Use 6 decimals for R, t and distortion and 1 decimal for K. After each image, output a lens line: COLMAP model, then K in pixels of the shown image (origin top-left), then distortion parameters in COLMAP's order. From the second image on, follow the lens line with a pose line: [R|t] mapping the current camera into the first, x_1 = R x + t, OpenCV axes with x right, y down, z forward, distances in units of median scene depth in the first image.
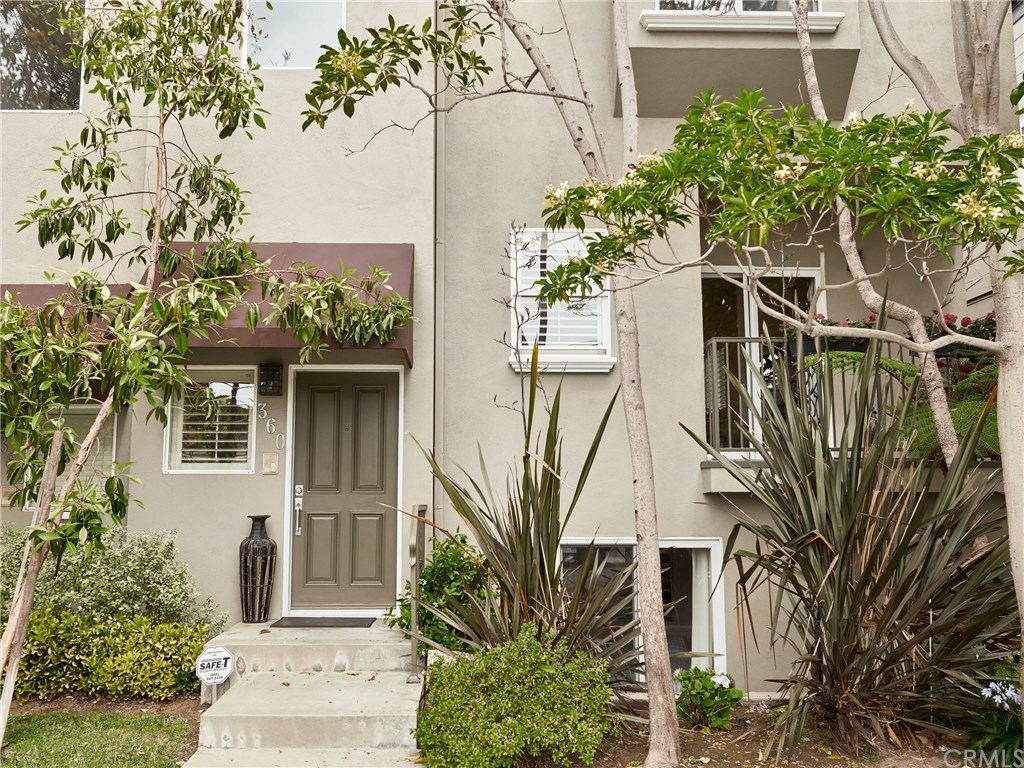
lens RADIAL K [[913.3, 0, 512.0], [0, 913.3, 384.0], [0, 0, 1]] dist [-0.006104, -0.009053]
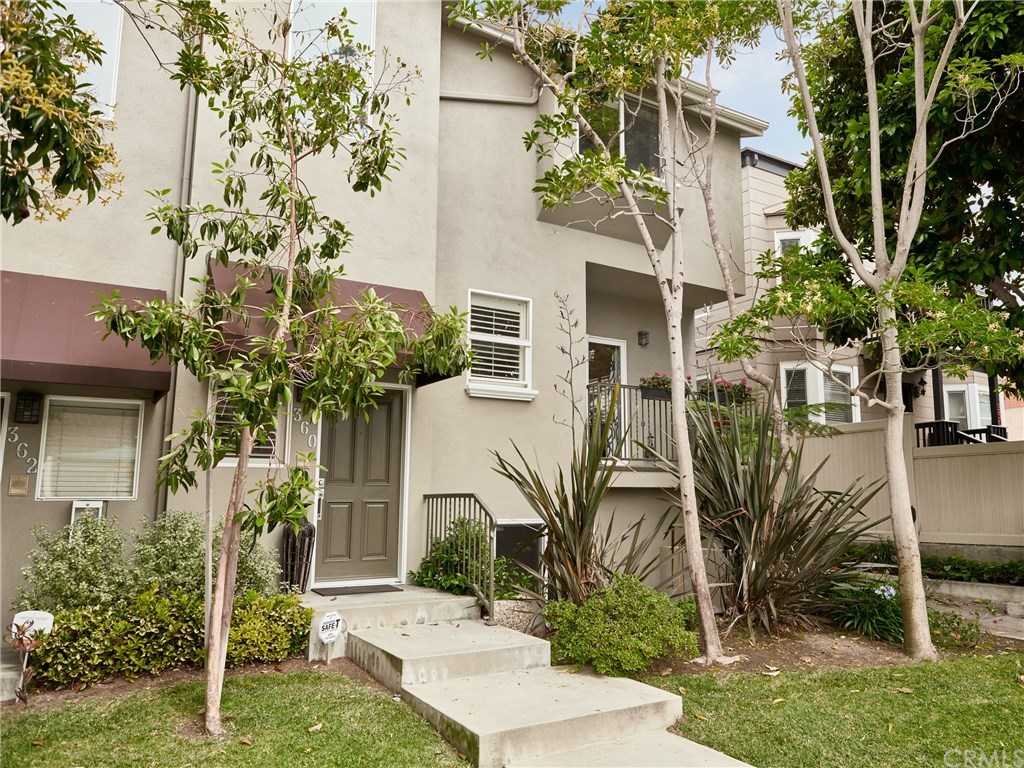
lens RADIAL K [[740.5, 0, 512.0], [0, 740.5, 384.0], [0, 0, 1]] dist [-0.002554, -0.000329]
pose [[0.865283, 0.076734, 0.495375, -0.577847], [-0.061659, 0.997003, -0.046735, 0.019767], [-0.497476, 0.009894, 0.867421, 0.032229]]
